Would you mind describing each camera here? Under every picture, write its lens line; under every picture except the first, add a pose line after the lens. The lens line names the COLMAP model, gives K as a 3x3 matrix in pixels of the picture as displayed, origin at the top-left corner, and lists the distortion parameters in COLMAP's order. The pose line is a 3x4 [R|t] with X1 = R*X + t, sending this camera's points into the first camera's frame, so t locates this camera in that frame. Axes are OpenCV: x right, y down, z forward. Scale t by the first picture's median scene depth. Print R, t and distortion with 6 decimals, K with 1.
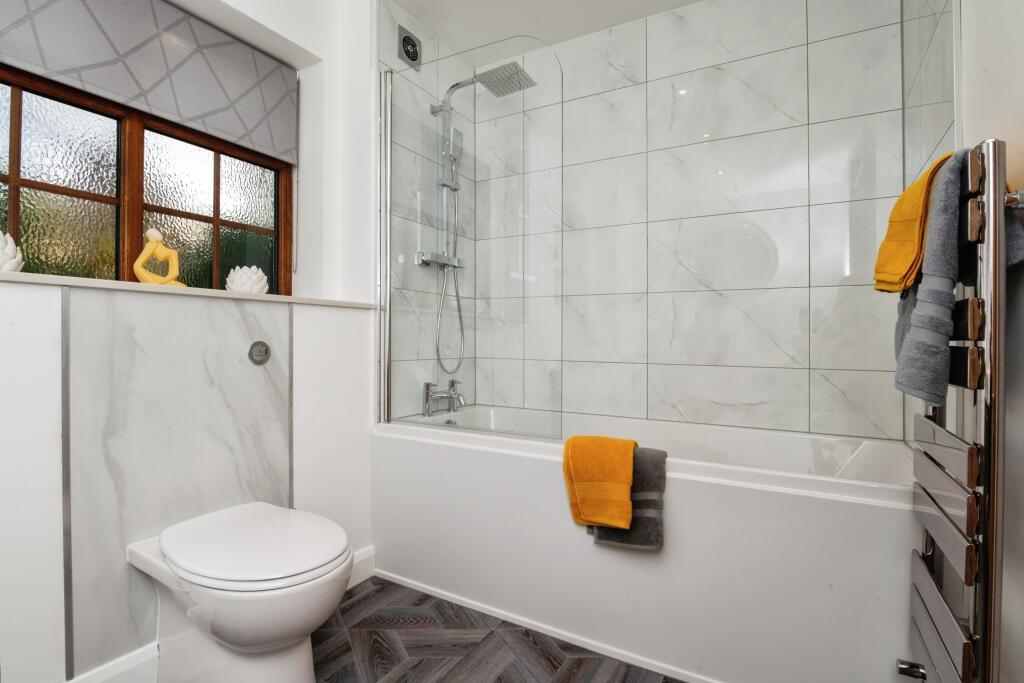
lens RADIAL K [[515.4, 0, 509.6], [0, 515.4, 331.8], [0, 0, 1]] dist [-0.002575, -0.001255]
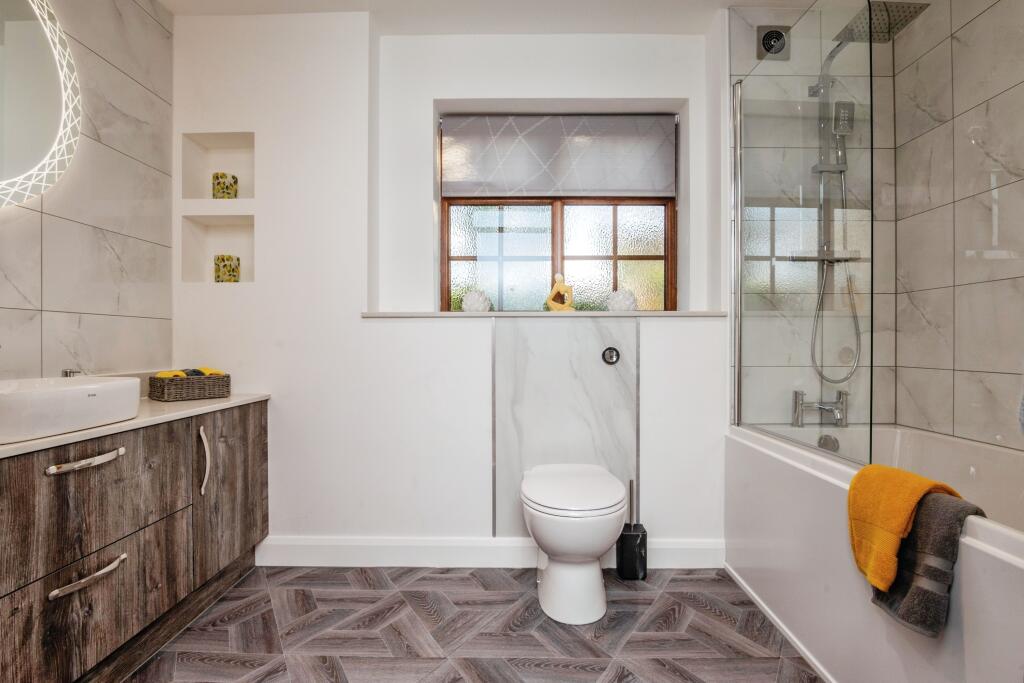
lens RADIAL K [[510.7, 0, 512.0], [0, 510.7, 341.5], [0, 0, 1]] dist [-0.003150, -0.000810]
pose [[0.497278, -0.013460, -0.867487, 0.480211], [0.019389, 0.999802, -0.004398, 0.004045], [0.867375, -0.014633, 0.497441, 0.118022]]
